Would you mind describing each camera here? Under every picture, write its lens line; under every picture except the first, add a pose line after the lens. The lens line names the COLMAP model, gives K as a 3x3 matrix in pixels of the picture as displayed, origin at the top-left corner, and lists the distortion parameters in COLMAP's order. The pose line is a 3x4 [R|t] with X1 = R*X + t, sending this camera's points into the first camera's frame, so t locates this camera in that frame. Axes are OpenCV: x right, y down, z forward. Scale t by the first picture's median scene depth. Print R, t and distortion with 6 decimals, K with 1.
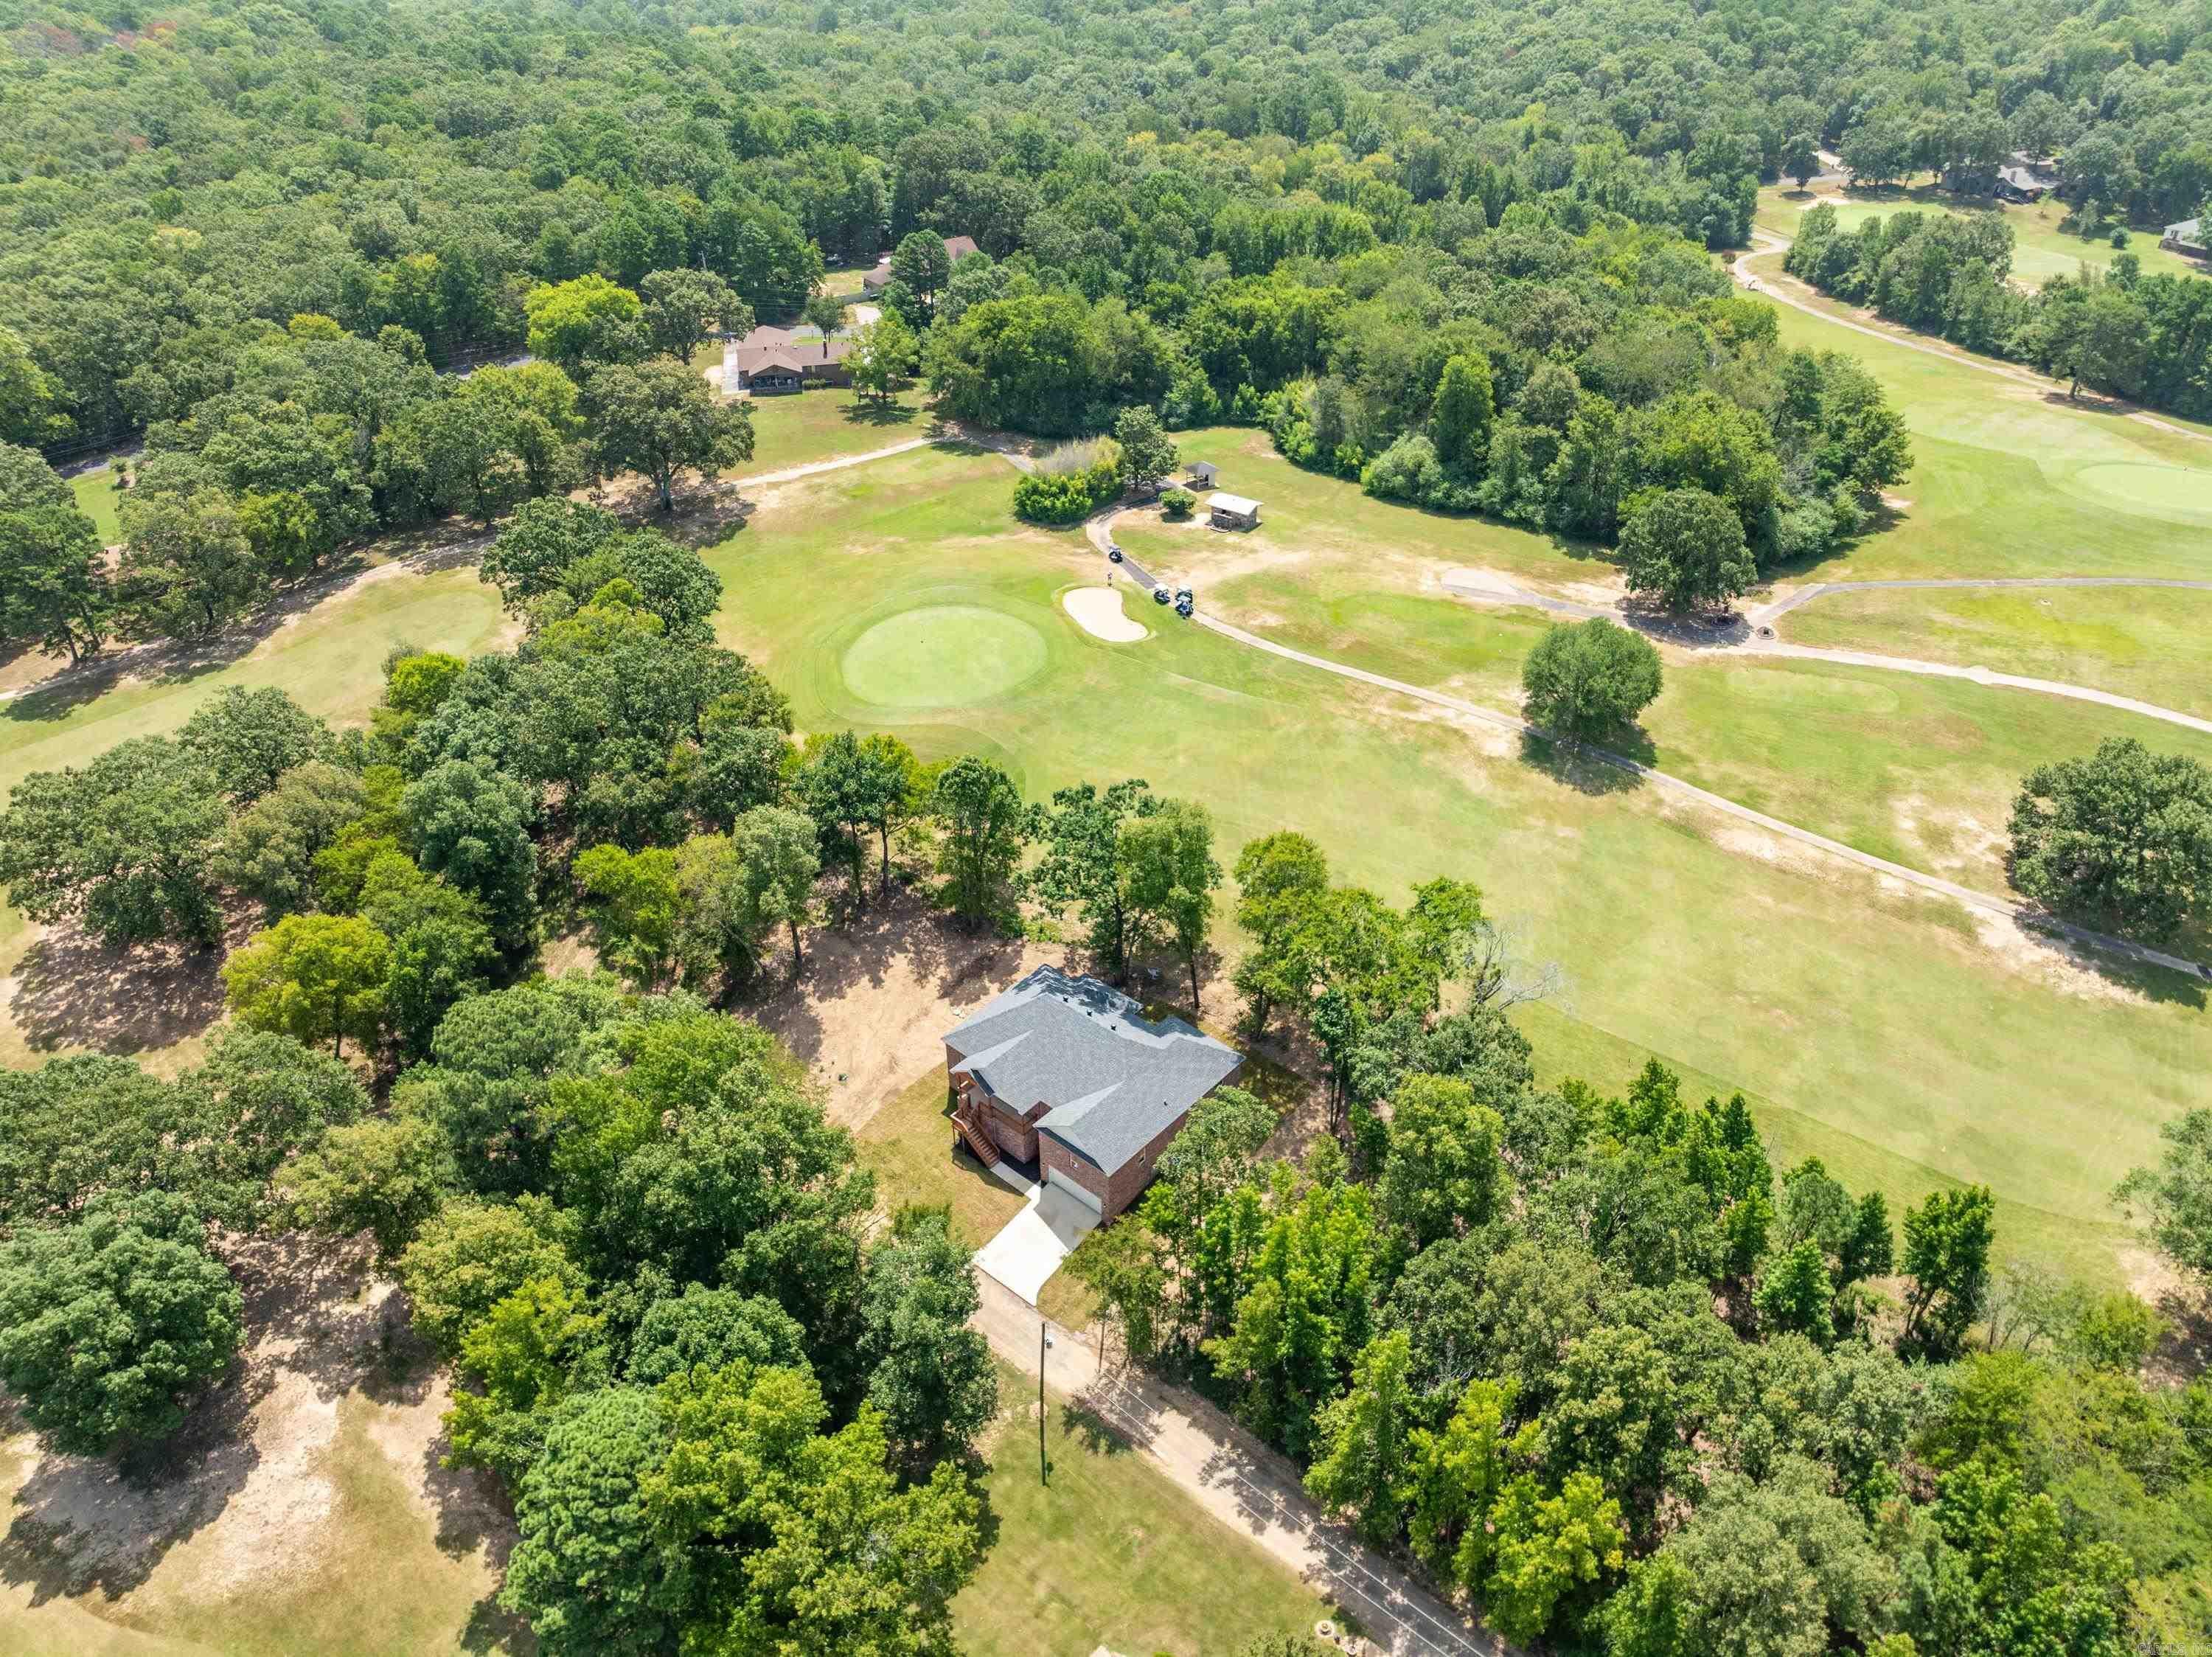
lens RADIAL K [[1548.1, 0, 1105.7], [0, 1548.1, 822.6], [0, 0, 1]] dist [-0.047439, 0.020879]
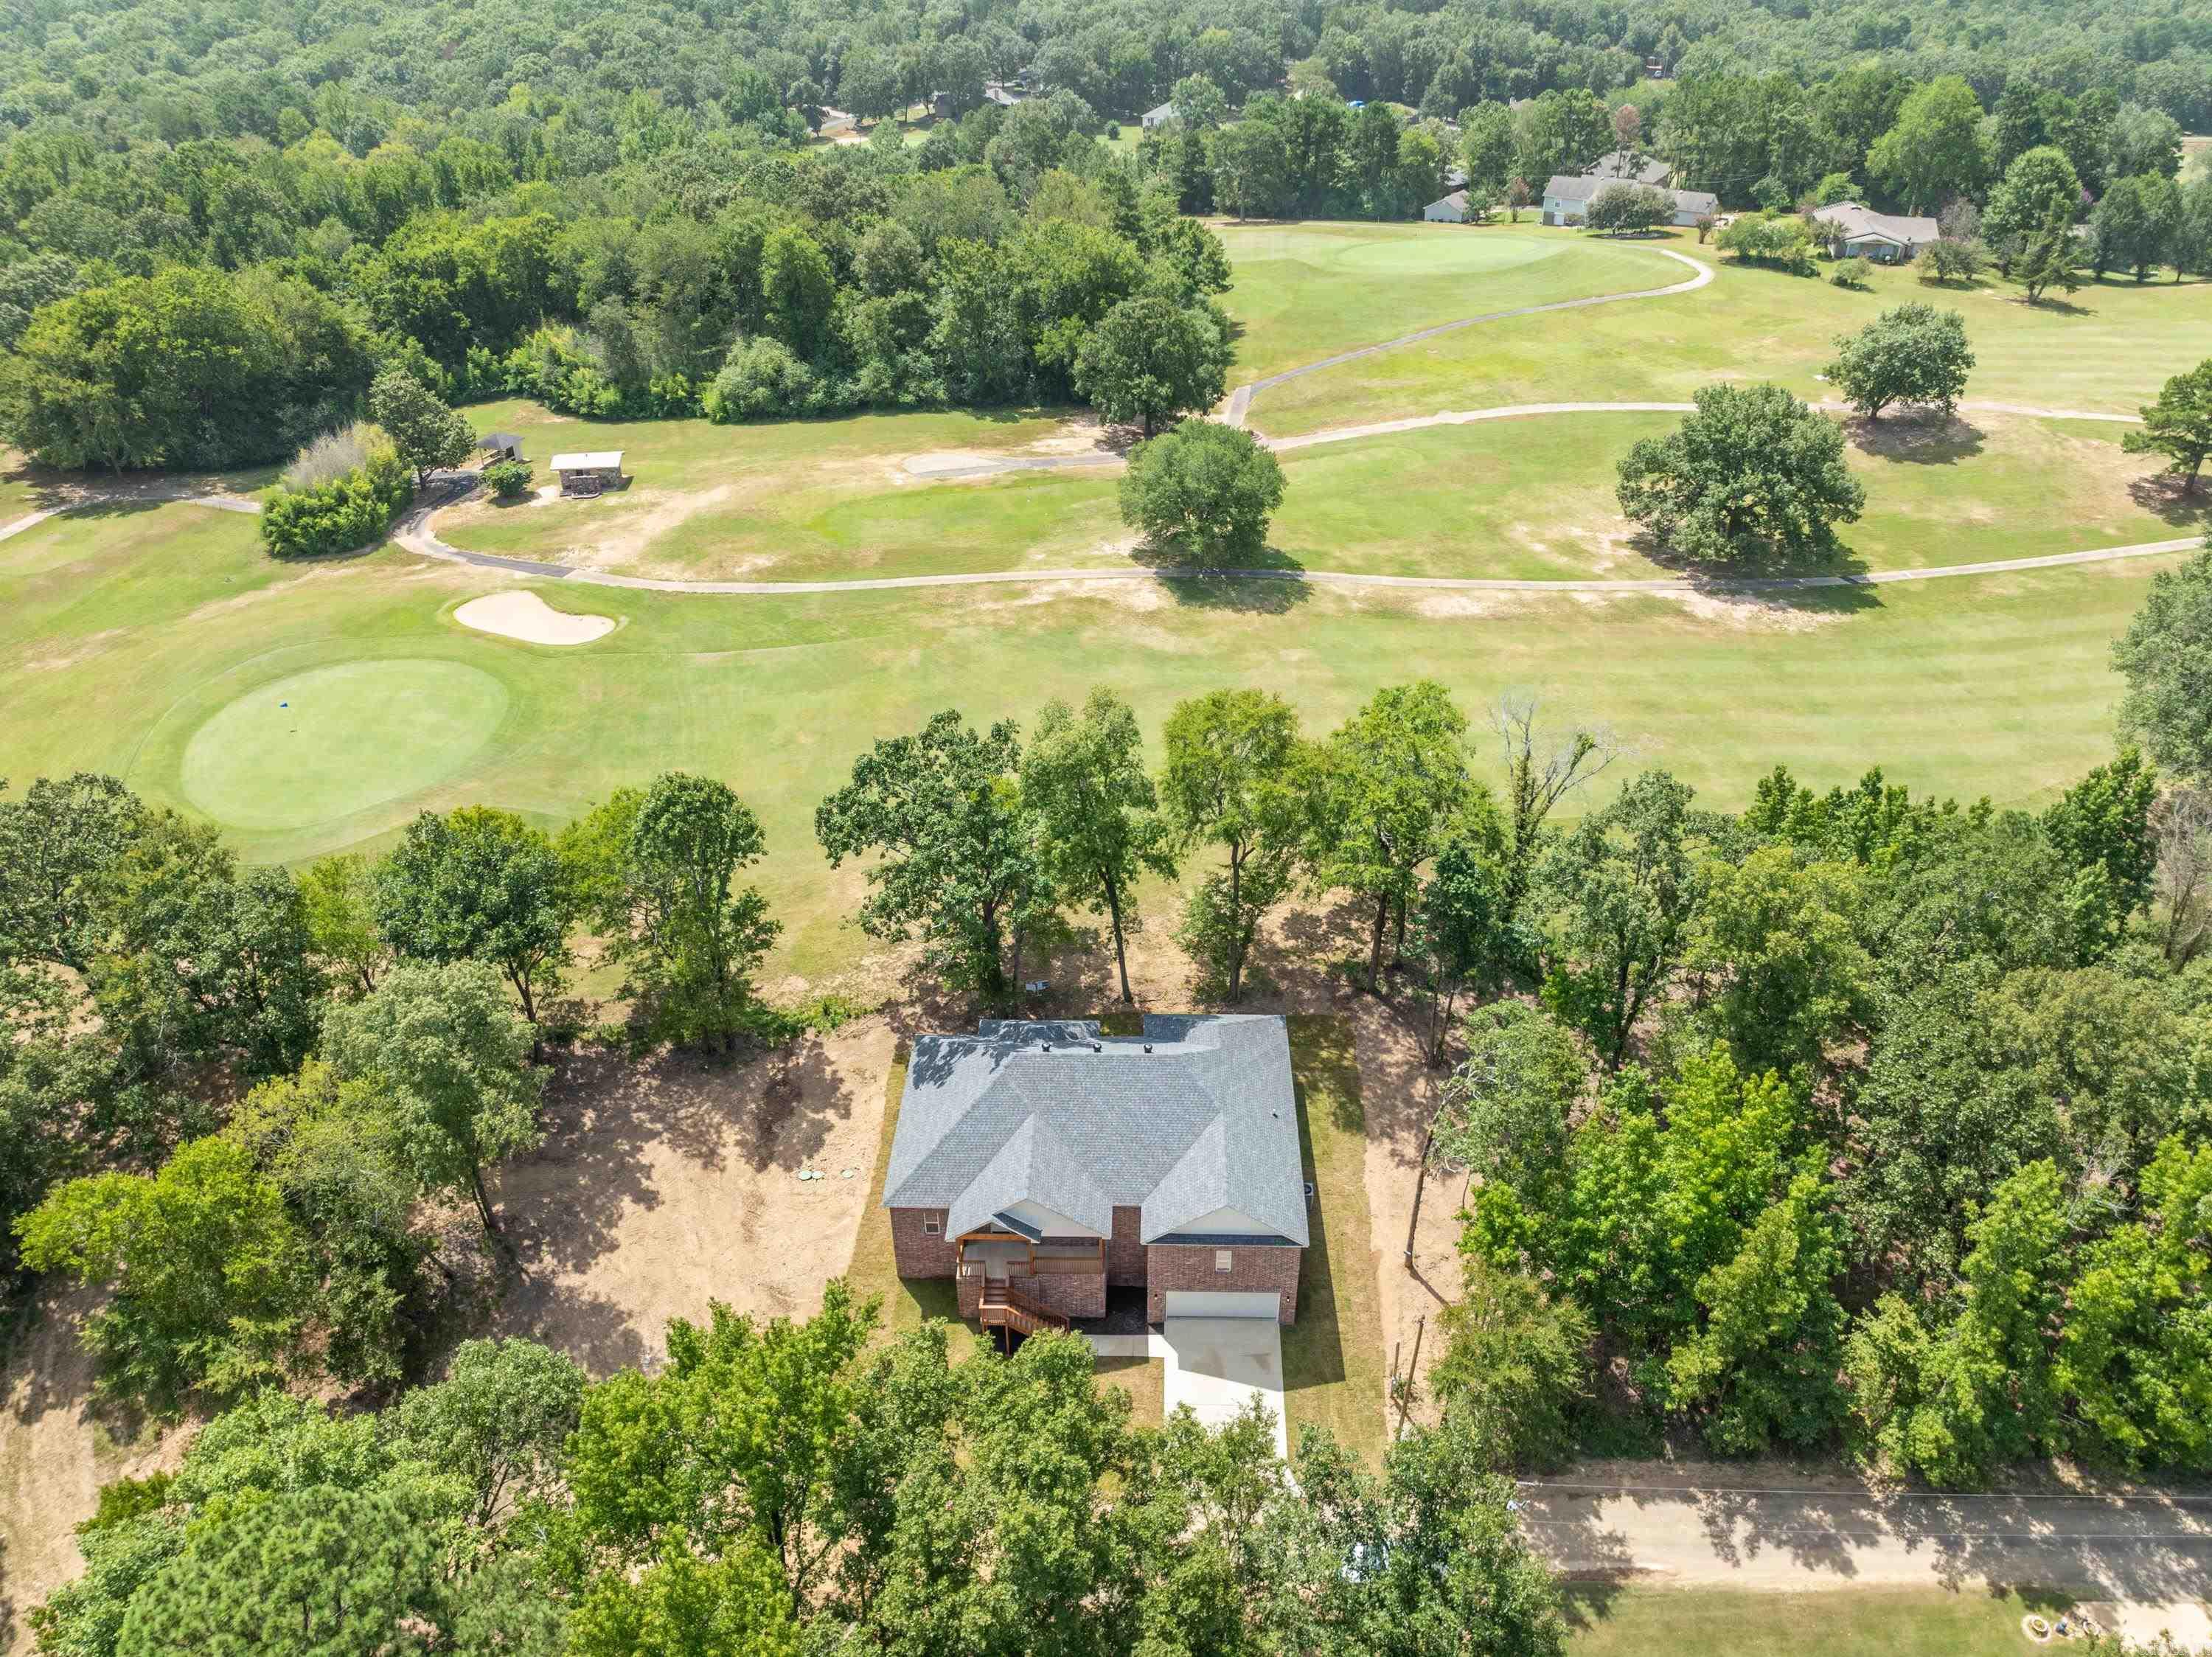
lens RADIAL K [[1548.1, 0, 1101.1], [0, 1548.1, 829.4], [0, 0, 1]] dist [-0.047439, 0.020879]
pose [[0.766893, -0.343820, 0.541907, -0.204641], [0.365502, 0.928055, 0.071567, -0.003496], [-0.527526, 0.143184, 0.837386, 0.290735]]
